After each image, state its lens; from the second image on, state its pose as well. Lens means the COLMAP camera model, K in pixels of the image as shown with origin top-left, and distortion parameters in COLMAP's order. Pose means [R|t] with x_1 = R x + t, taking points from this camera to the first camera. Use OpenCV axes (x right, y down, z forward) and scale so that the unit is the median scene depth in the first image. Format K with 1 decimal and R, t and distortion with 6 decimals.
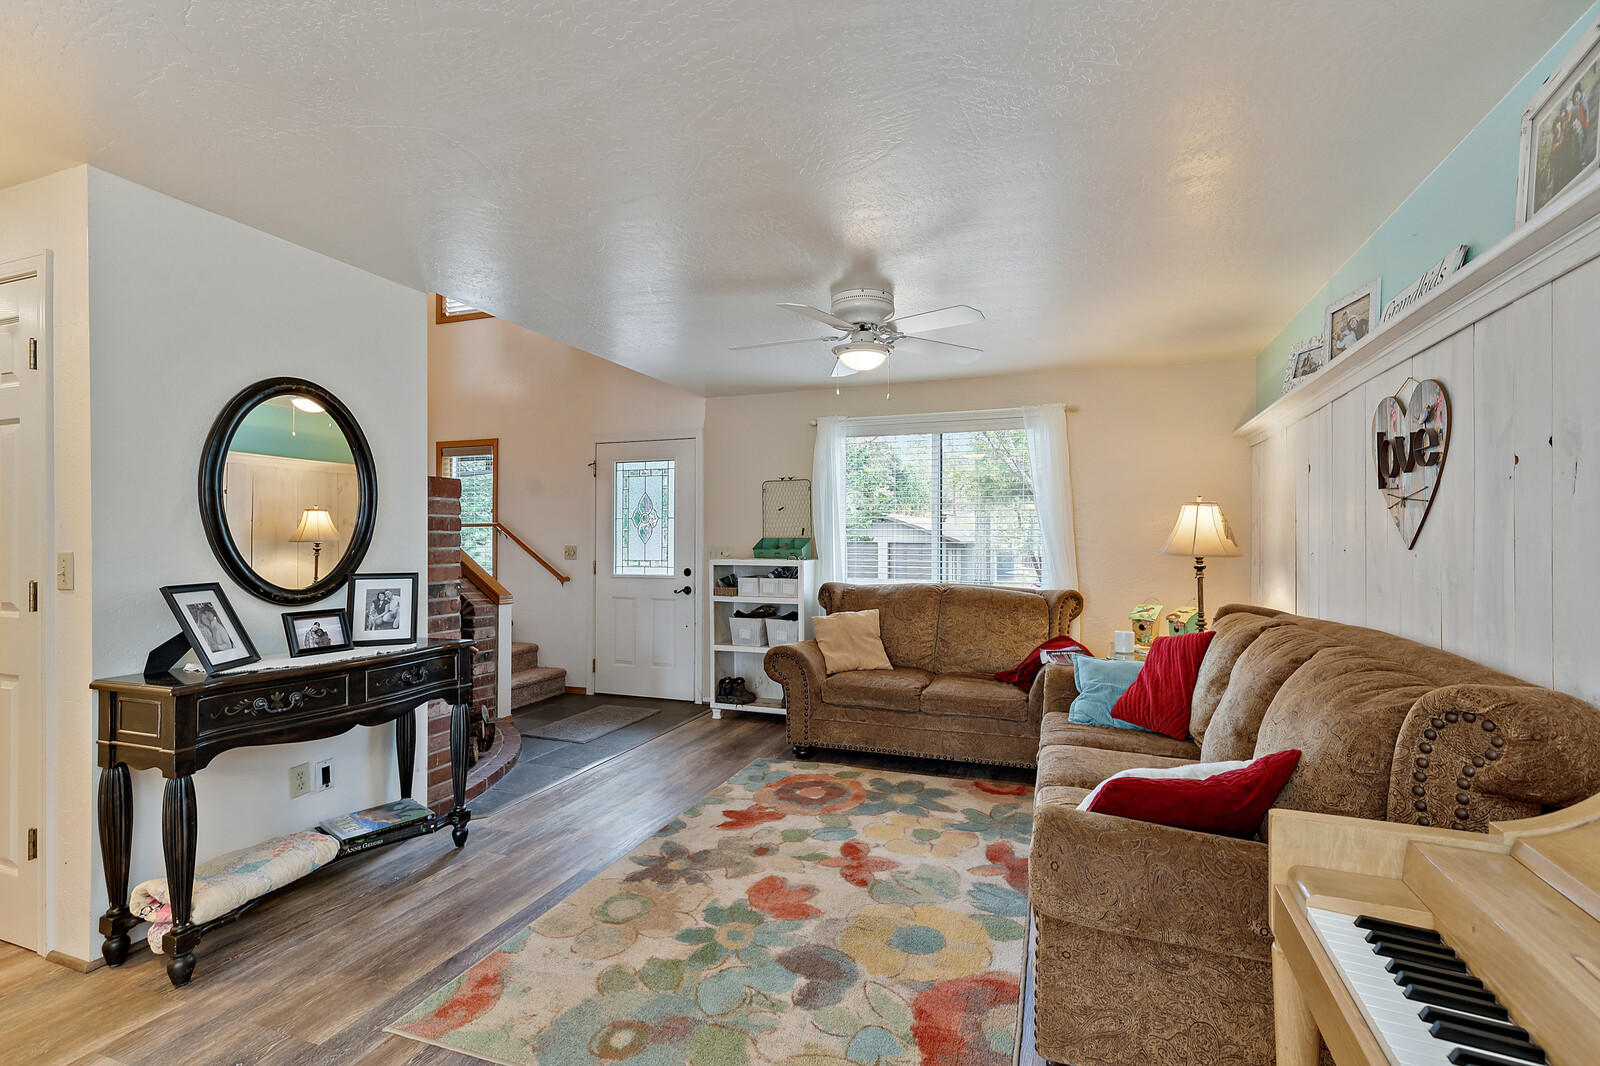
lens RADIAL K [[744.0, 0, 790.6], [0, 744.0, 539.1], [0, 0, 1]] dist [0.014087, -0.002168]
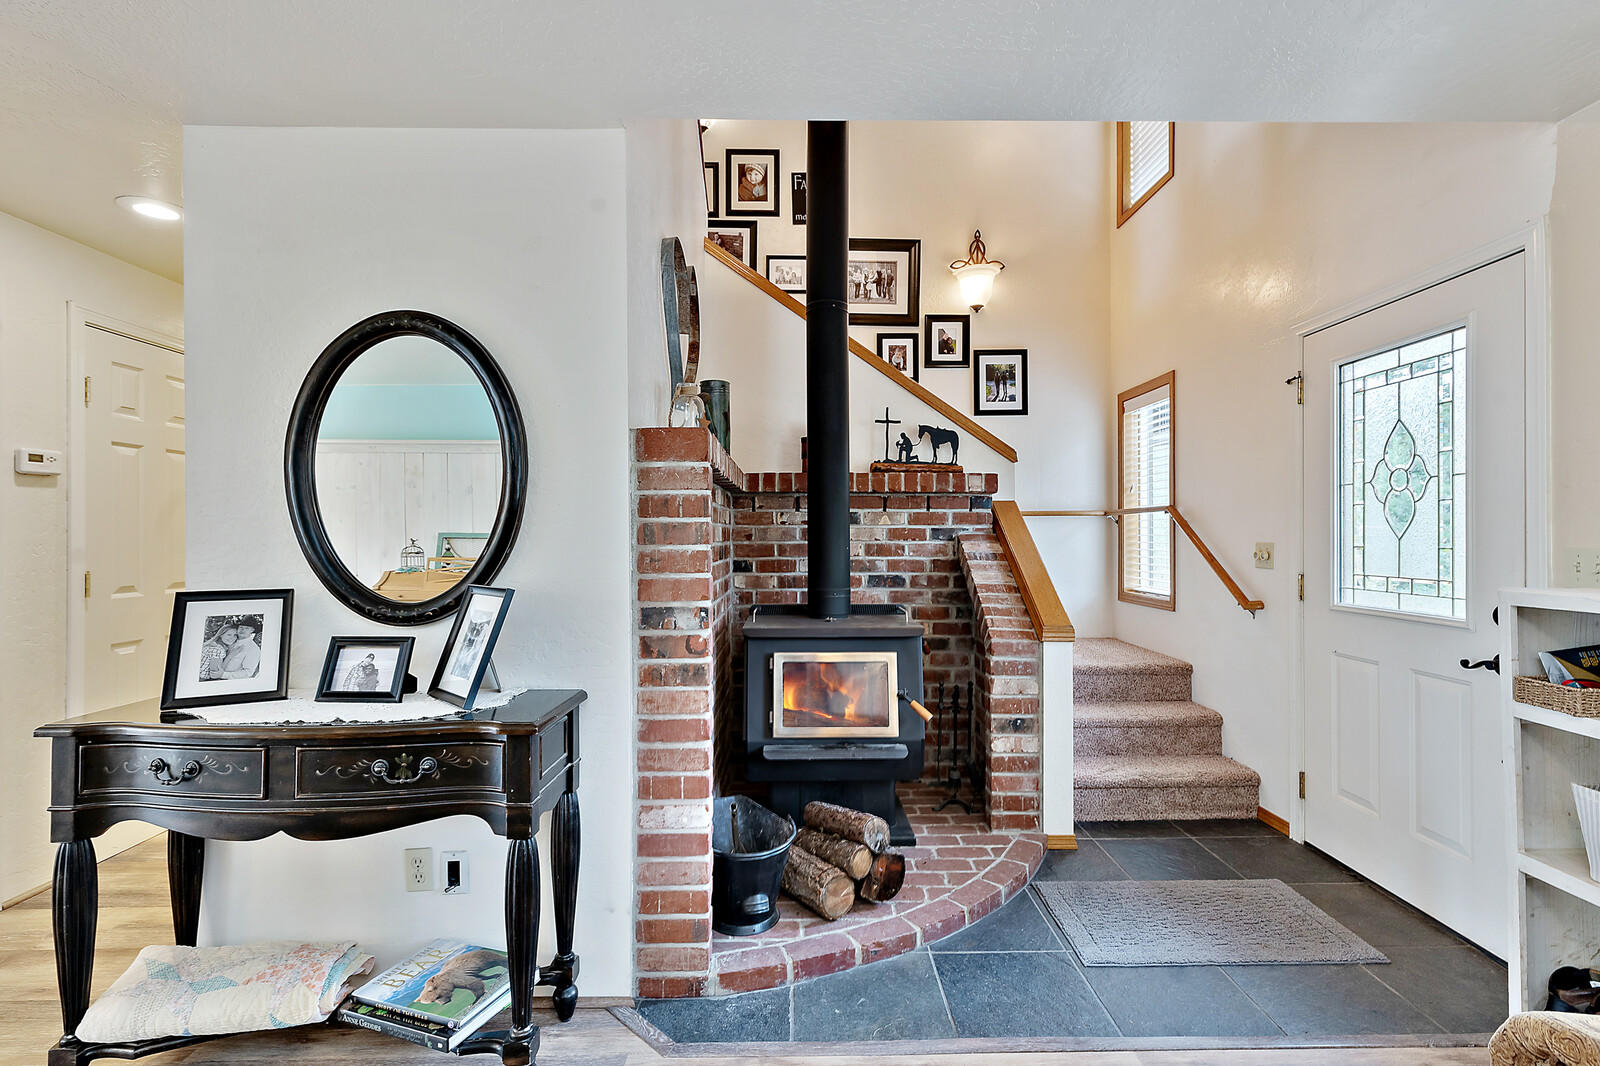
lens RADIAL K [[744.0, 0, 810.2], [0, 744.0, 527.7], [0, 0, 1]] dist [0.014087, -0.002168]
pose [[0.382928, -0.009849, -0.923726, 0.086107], [0.005393, 0.999950, -0.008426, 0.001667], [0.923762, -0.001755, 0.382962, 0.605290]]
